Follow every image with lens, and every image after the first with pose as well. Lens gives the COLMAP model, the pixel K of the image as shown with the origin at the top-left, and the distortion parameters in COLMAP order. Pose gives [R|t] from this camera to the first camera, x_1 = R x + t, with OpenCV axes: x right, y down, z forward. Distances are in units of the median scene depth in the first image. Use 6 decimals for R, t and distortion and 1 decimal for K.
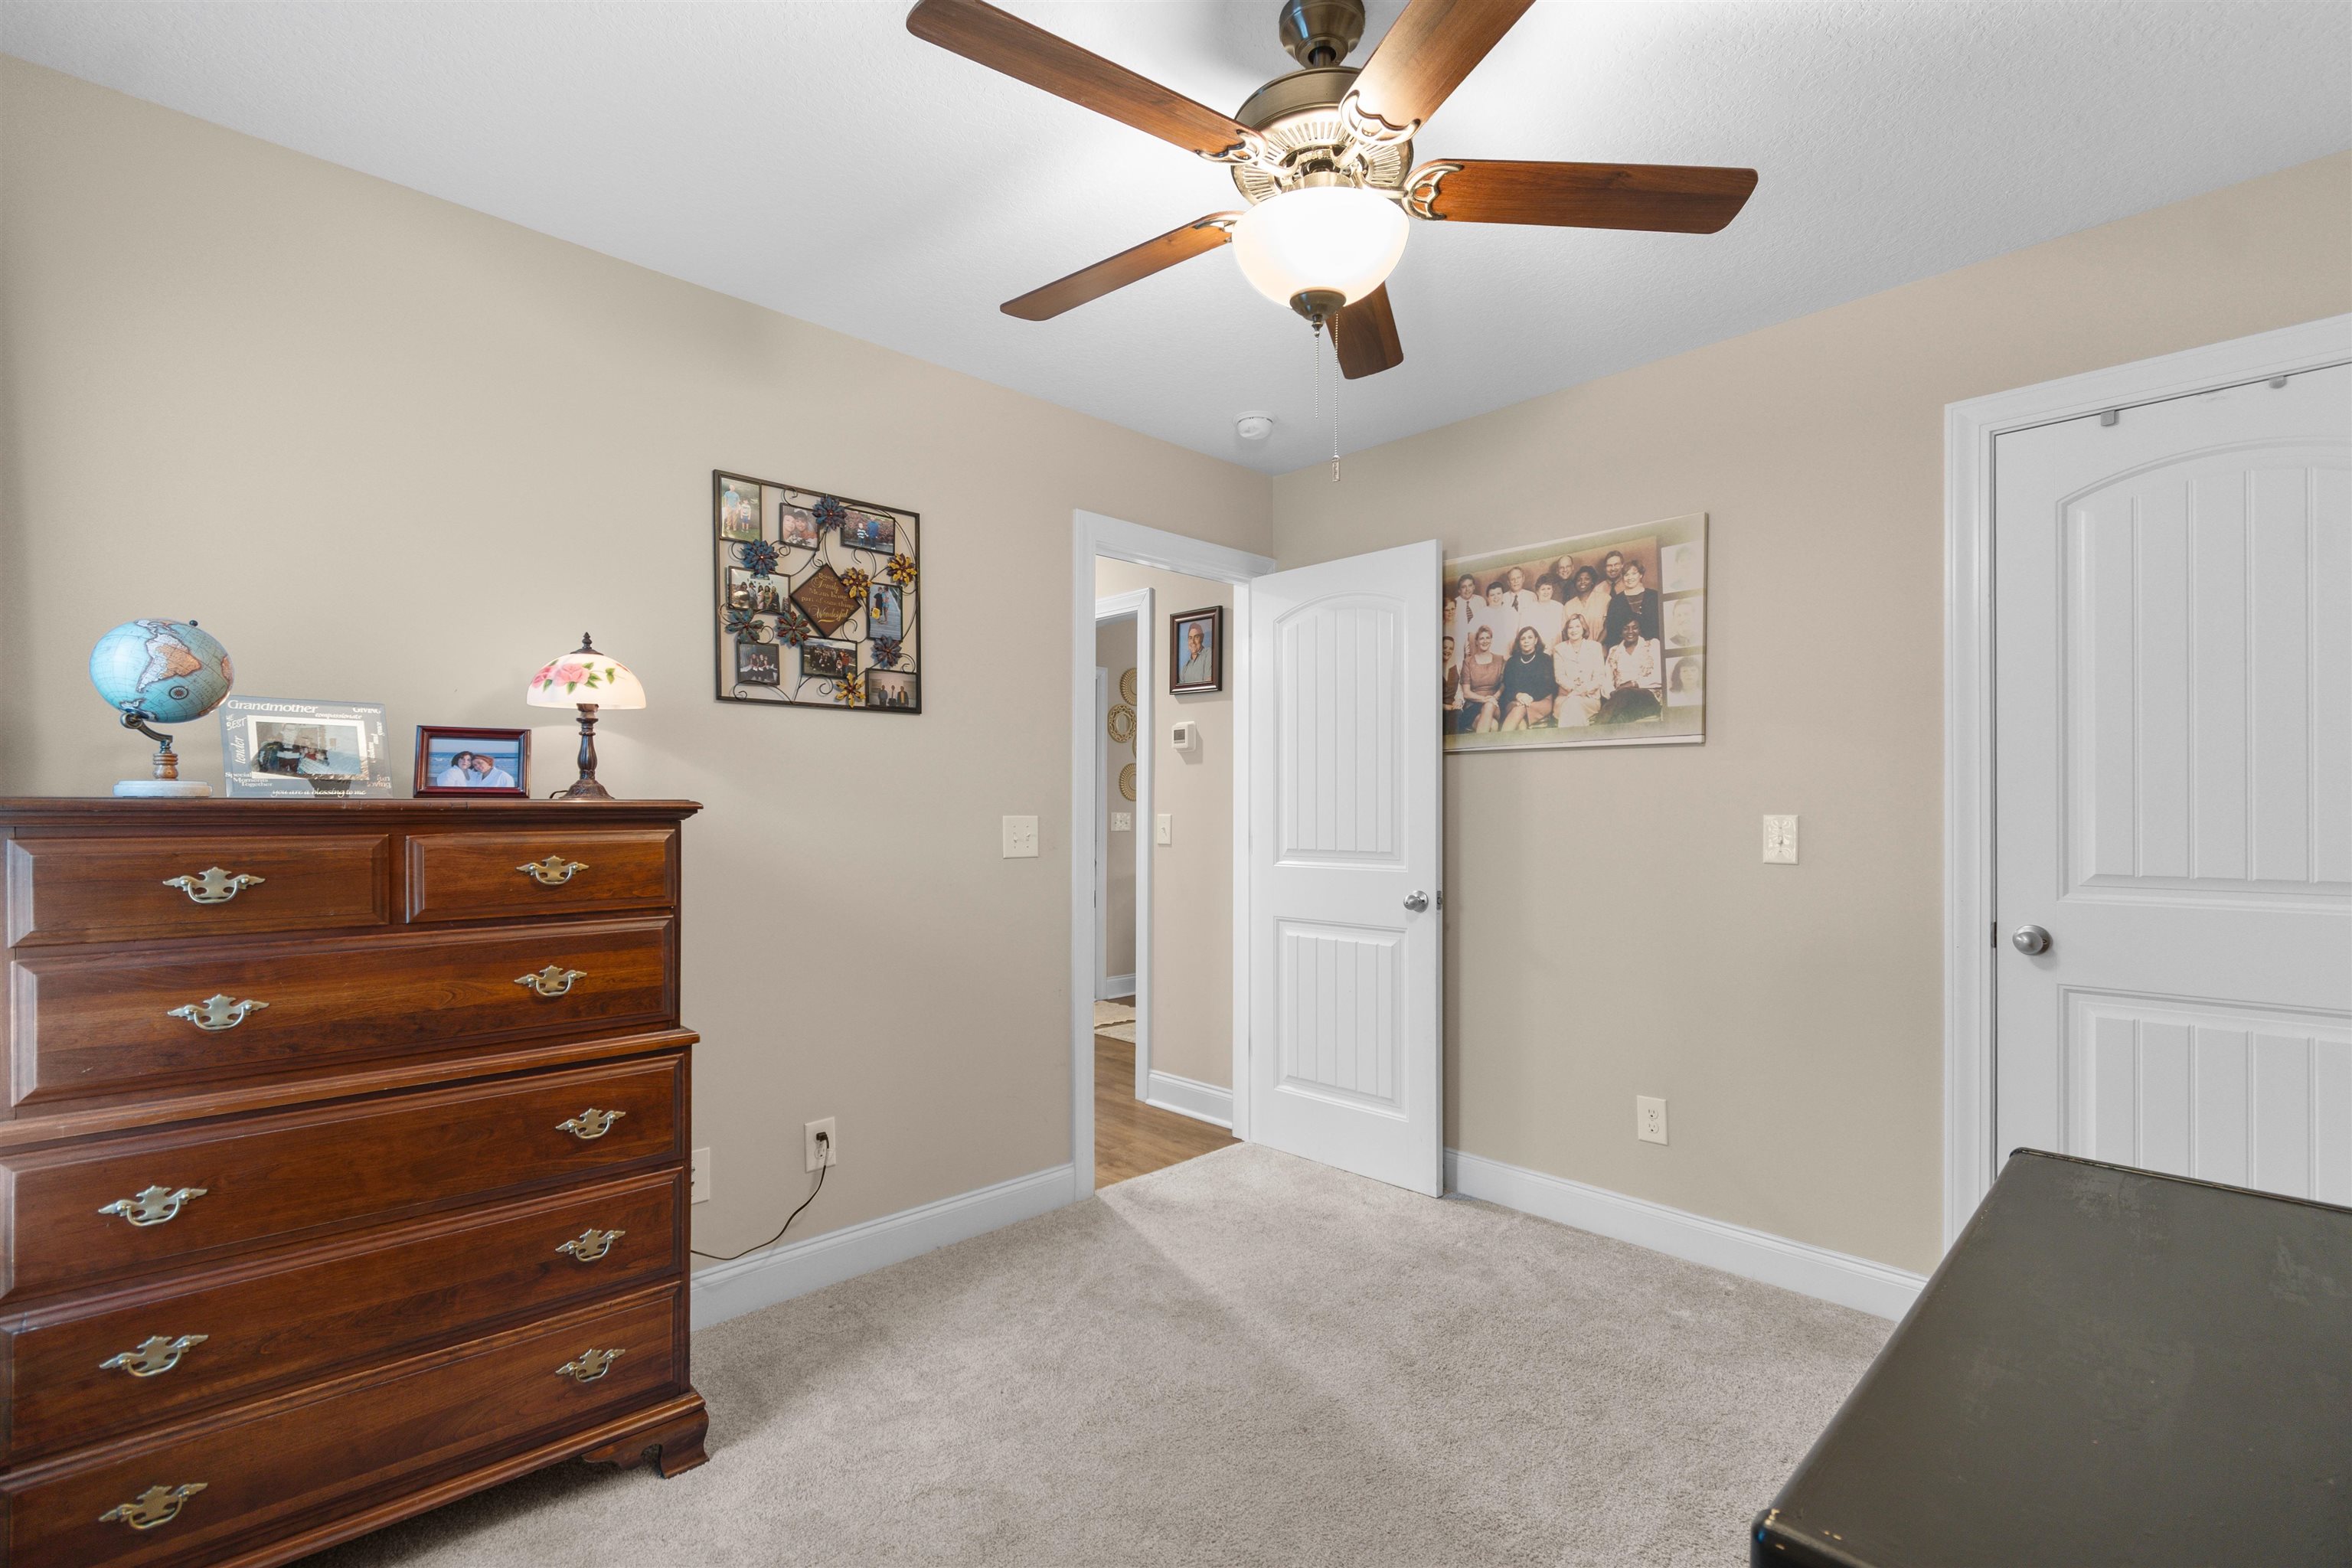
lens RADIAL K [[1037.9, 0, 1179.6], [0, 1037.9, 789.2], [0, 0, 1]] dist [0.006510, -0.001542]
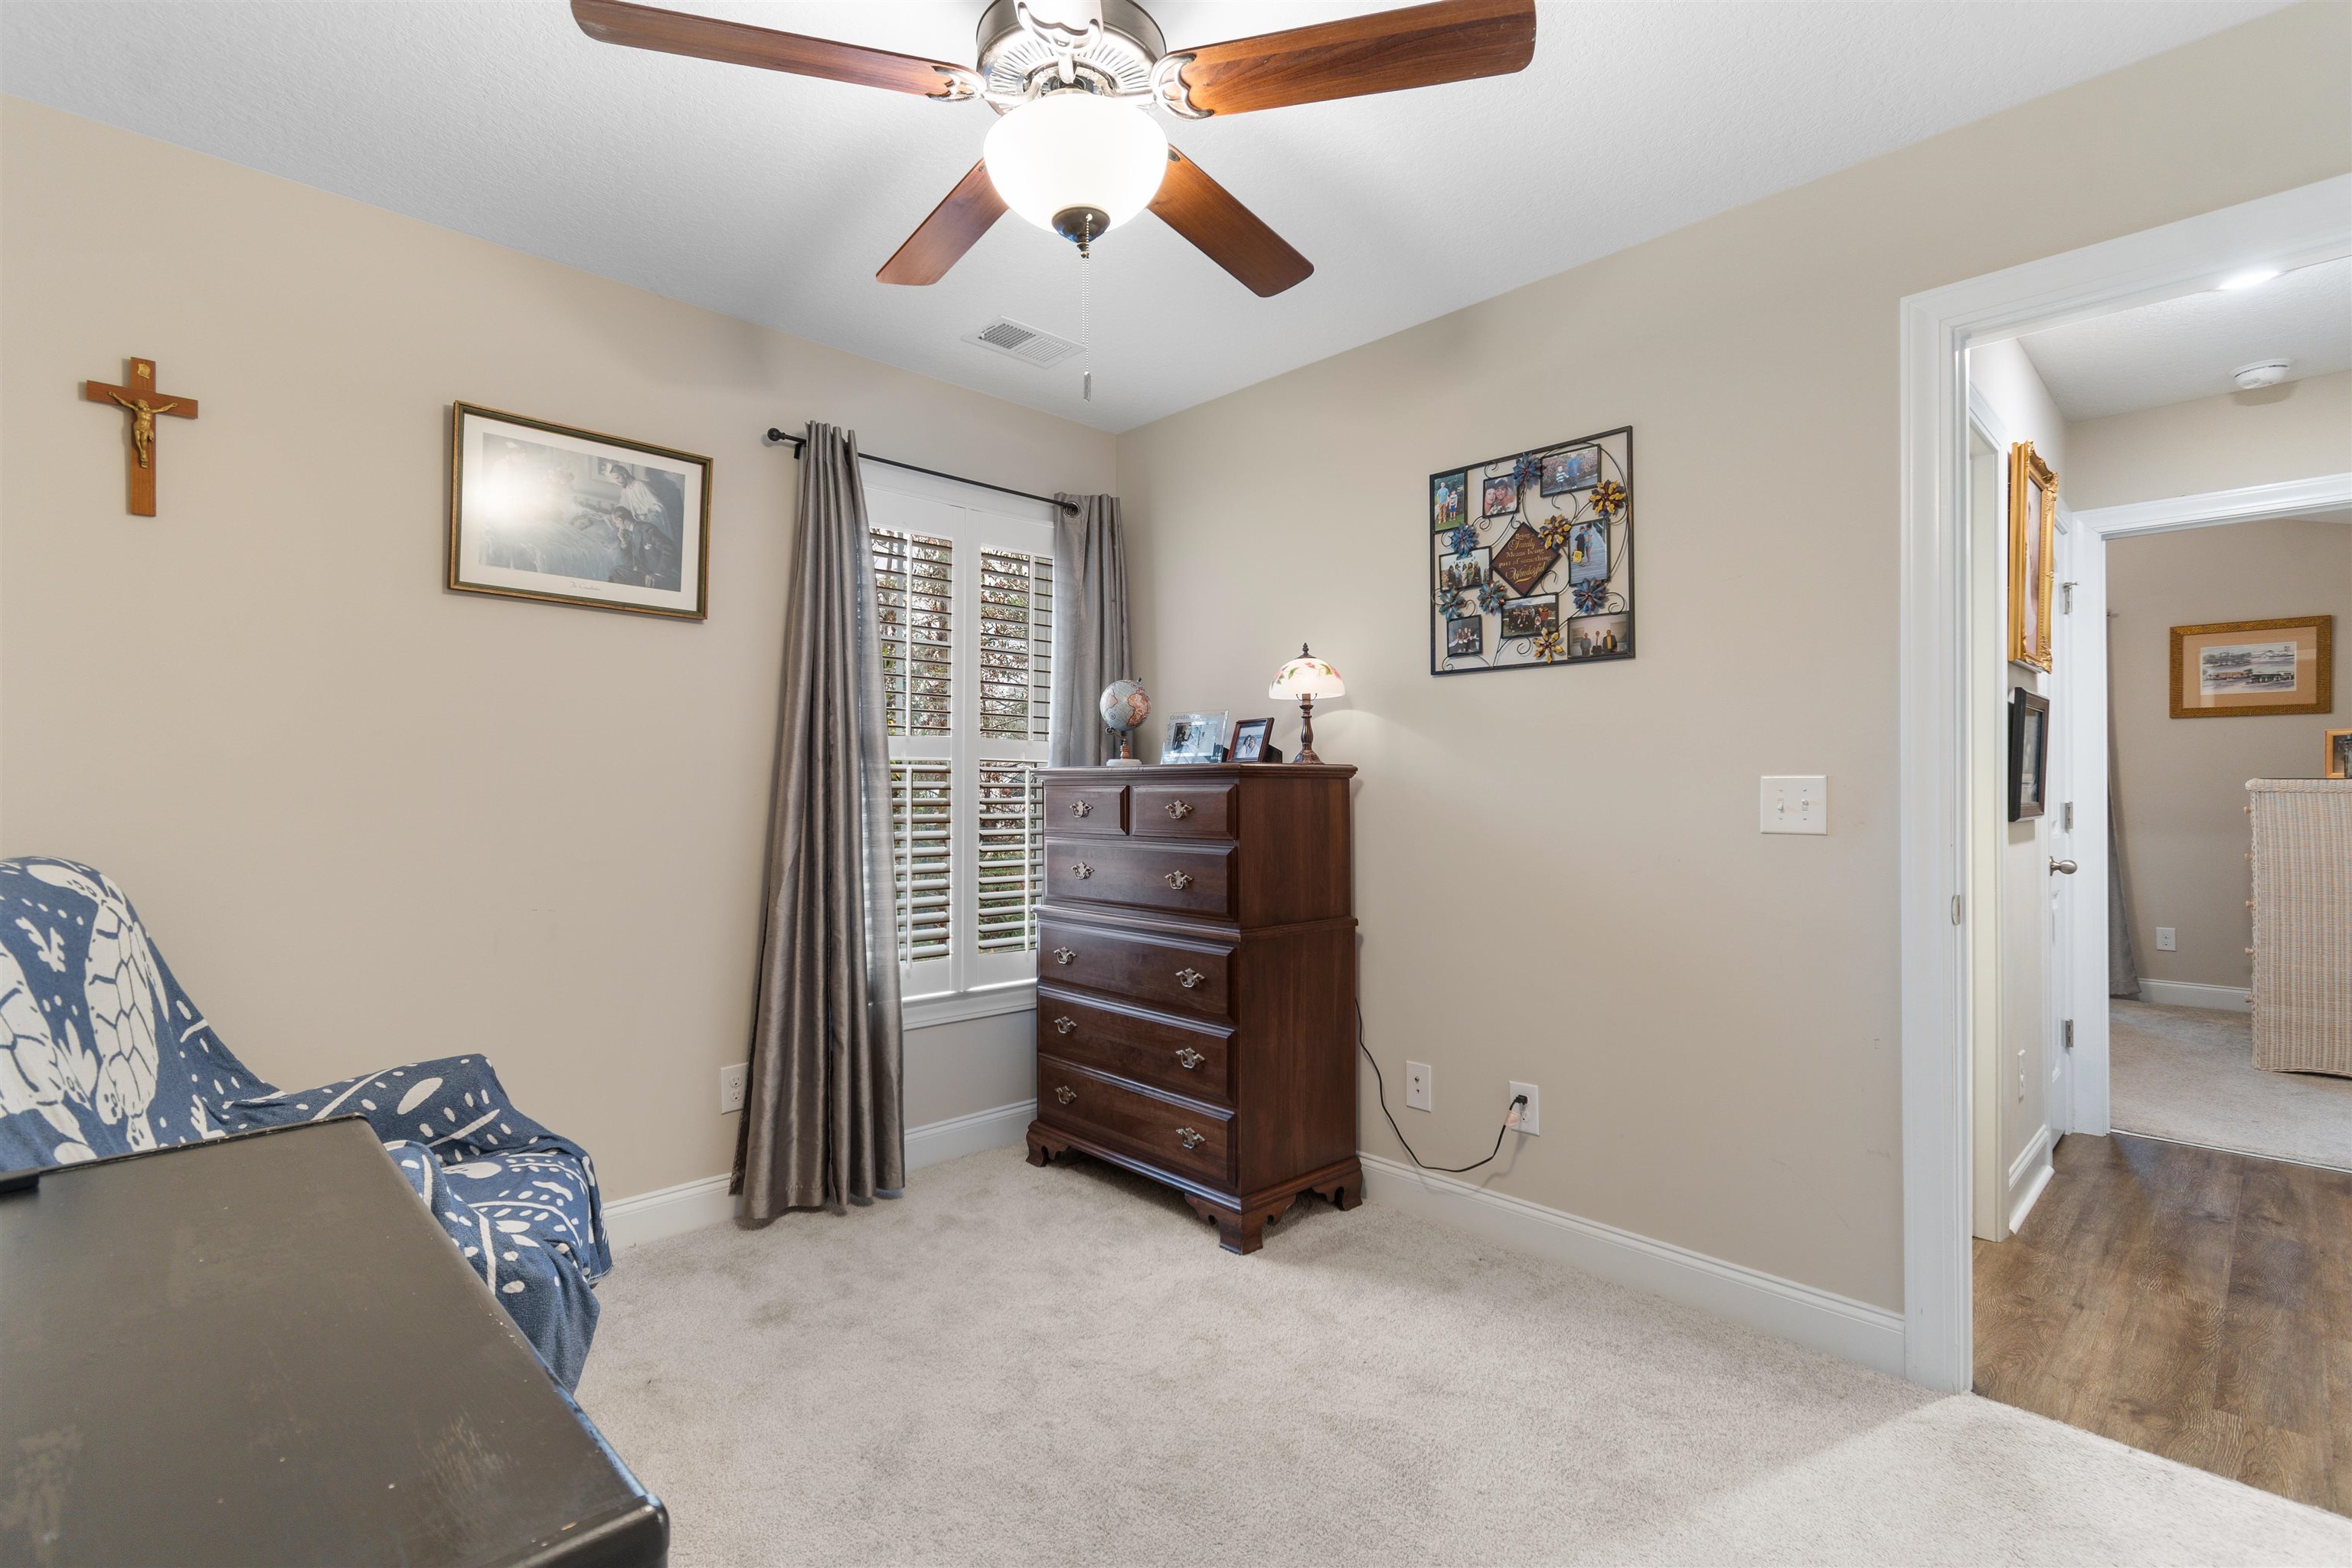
lens RADIAL K [[1049.8, 0, 1168.0], [0, 1049.8, 768.0], [0, 0, 1]] dist [-0.001316, -0.000420]
pose [[0.010609, -0.023383, -0.999670, 0.657630], [0.014003, 0.999632, -0.023234, 0.036036], [0.999846, -0.013752, 0.010933, 0.651066]]
